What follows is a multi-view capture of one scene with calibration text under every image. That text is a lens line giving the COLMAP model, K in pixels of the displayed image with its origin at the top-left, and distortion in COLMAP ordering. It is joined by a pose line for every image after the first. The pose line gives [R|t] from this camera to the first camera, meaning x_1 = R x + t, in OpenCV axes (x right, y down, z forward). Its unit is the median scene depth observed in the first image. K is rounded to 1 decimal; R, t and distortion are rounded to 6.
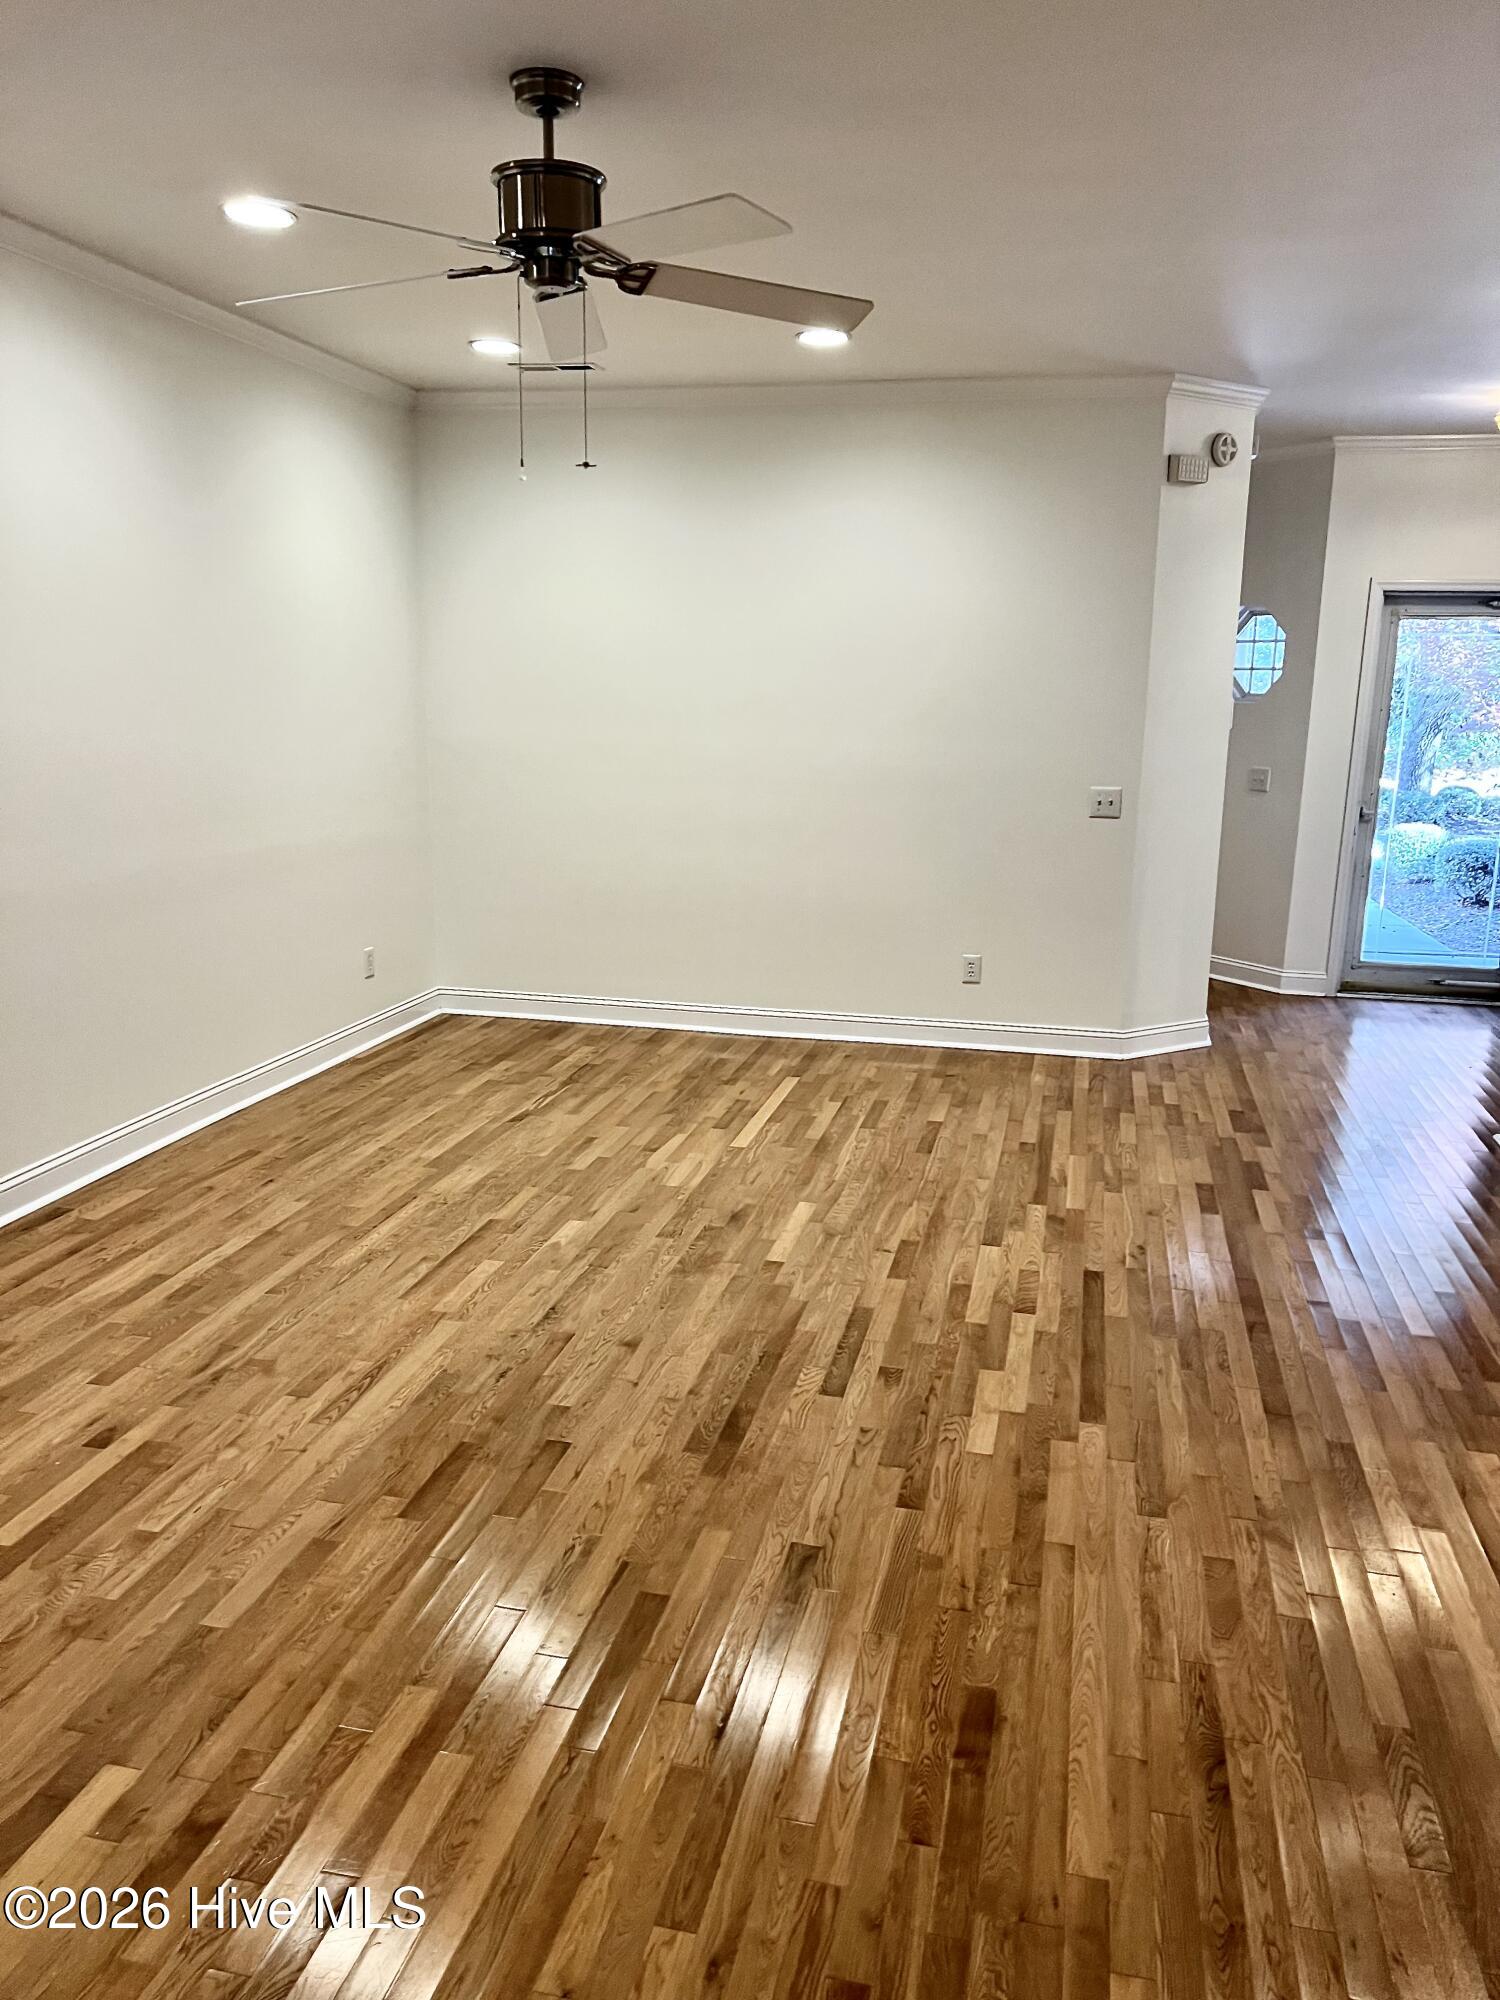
lens RADIAL K [[1488.4, 0, 746.8], [0, 1488.4, 1000.9], [0, 0, 1]] dist [0.012037, -0.003335]
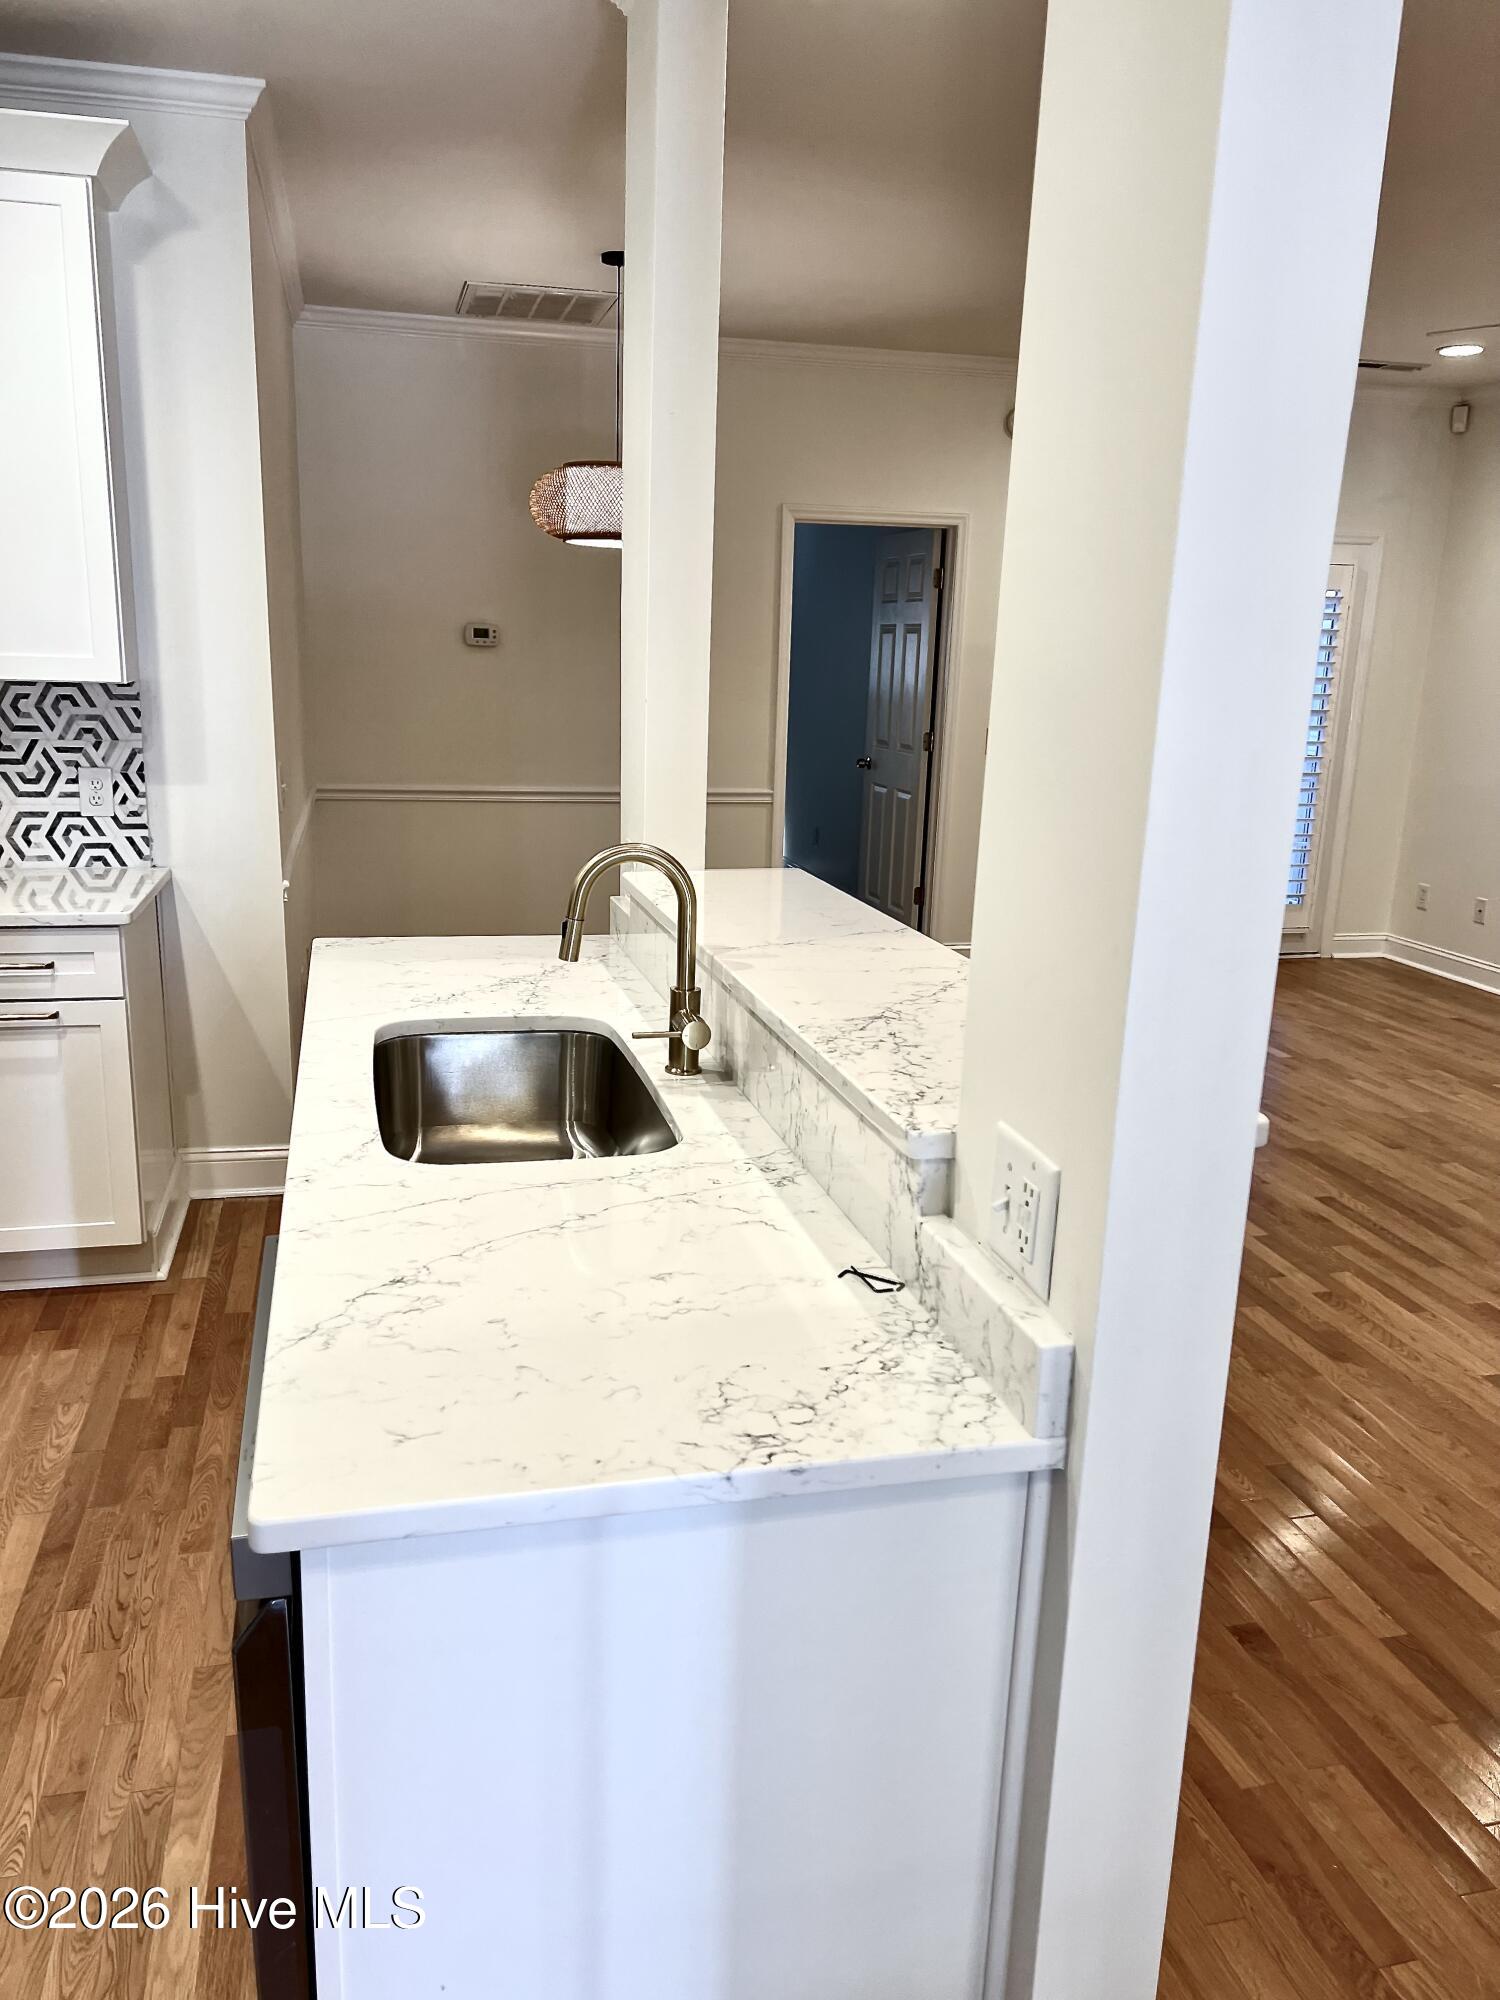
lens RADIAL K [[1491.4, 0, 735.6], [0, 1491.4, 1013.2], [0, 0, 1]] dist [0.060392, -0.065010]
pose [[-0.893092, 0.069722, -0.444438, 0.941320], [-0.135276, 0.900576, 0.413114, -0.304430], [0.429054, 0.429070, -0.794866, 1.522929]]
